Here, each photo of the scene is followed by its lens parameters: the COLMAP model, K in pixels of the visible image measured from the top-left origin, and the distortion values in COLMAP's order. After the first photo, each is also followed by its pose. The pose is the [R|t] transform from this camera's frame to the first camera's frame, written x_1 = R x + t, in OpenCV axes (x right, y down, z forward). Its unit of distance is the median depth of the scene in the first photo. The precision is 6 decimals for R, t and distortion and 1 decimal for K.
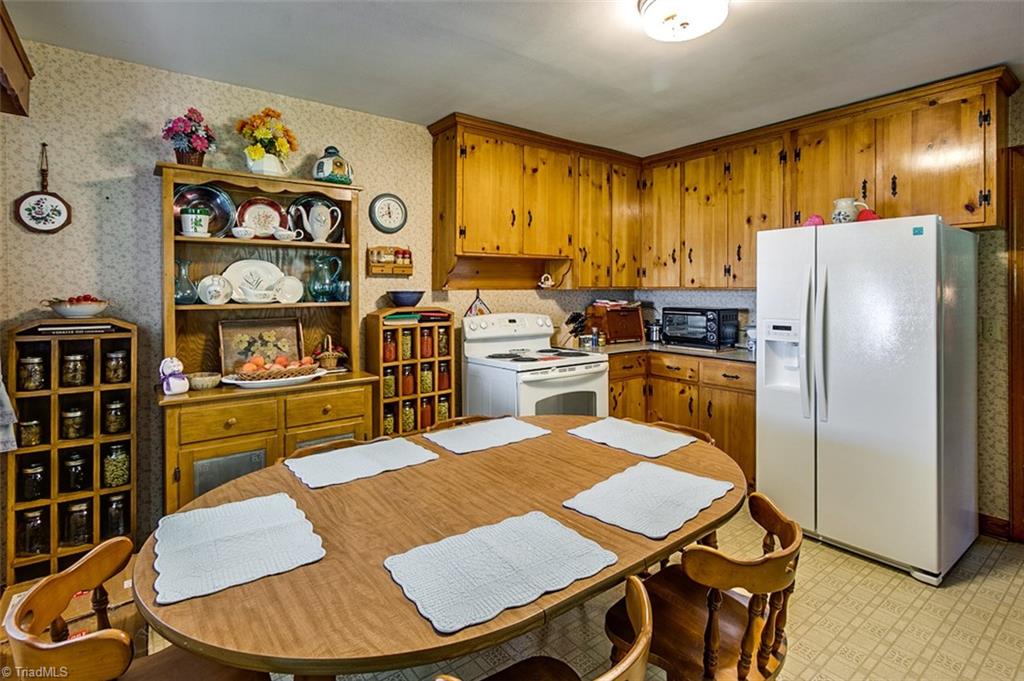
lens RADIAL K [[507.8, 0, 511.1], [0, 507.8, 293.0], [0, 0, 1]] dist [-0.016066, 0.001378]
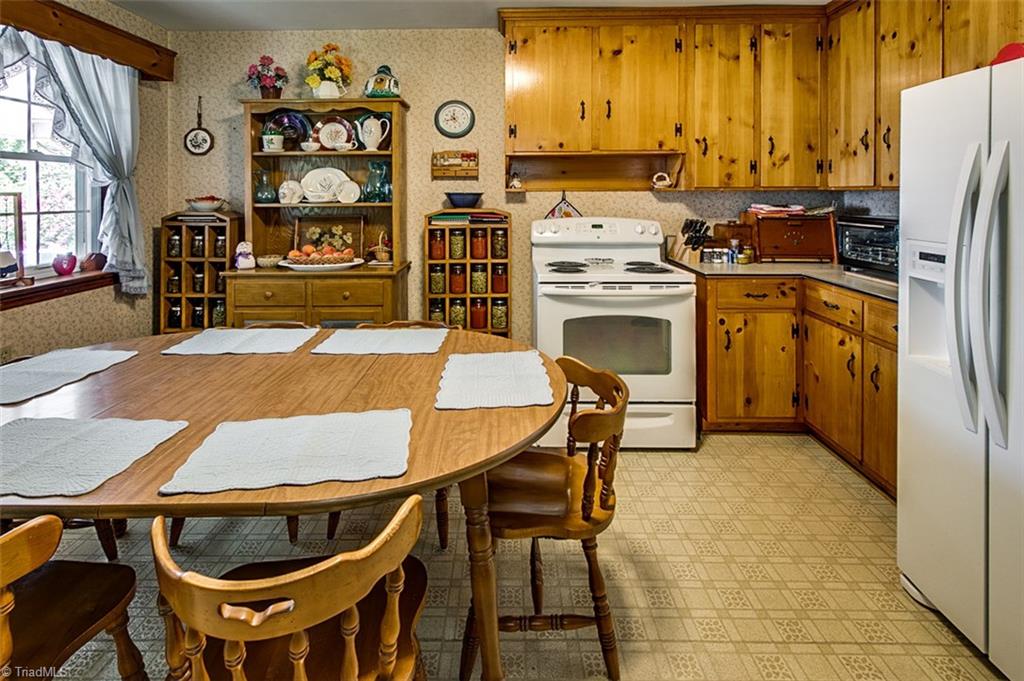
lens RADIAL K [[482.8, 0, 506.5], [0, 482.8, 195.6], [0, 0, 1]] dist [-0.012176, 0.003751]
pose [[0.787366, 0.002091, -0.616483, 0.462555], [-0.001202, 0.999998, 0.001857, -0.000140], [0.616485, -0.000721, 0.787366, 0.275893]]
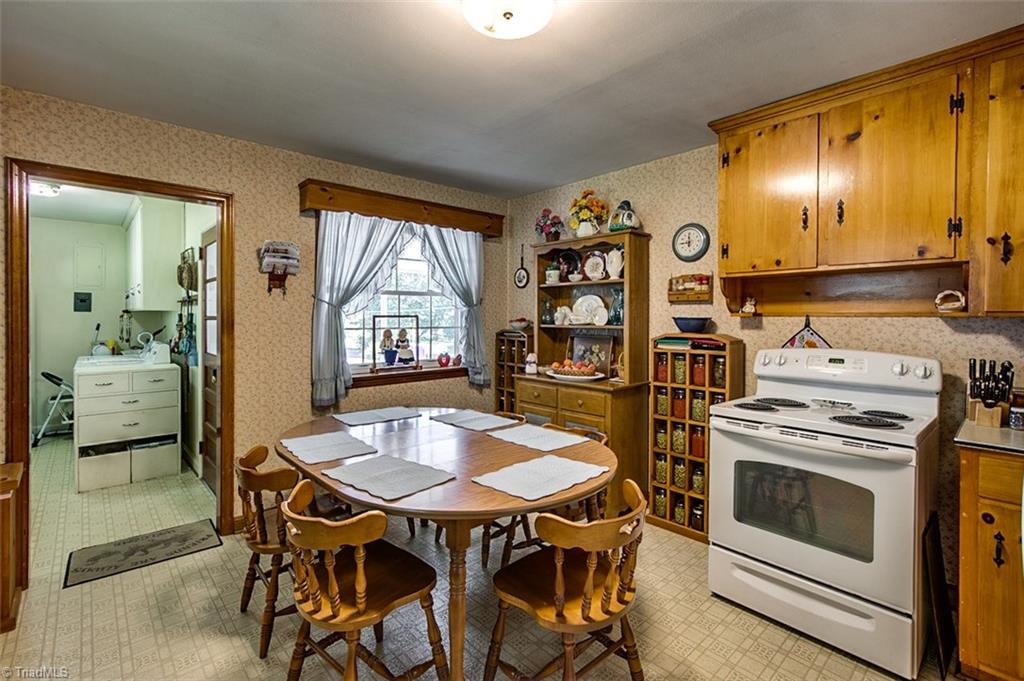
lens RADIAL K [[482.8, 0, 531.2], [0, 482.8, 319.4], [0, 0, 1]] dist [-0.012176, 0.003751]
pose [[0.091952, 0.010554, -0.995707, 0.716871], [-0.006567, 0.999929, 0.009992, -0.007142], [0.995742, 0.005620, 0.092015, 0.584443]]
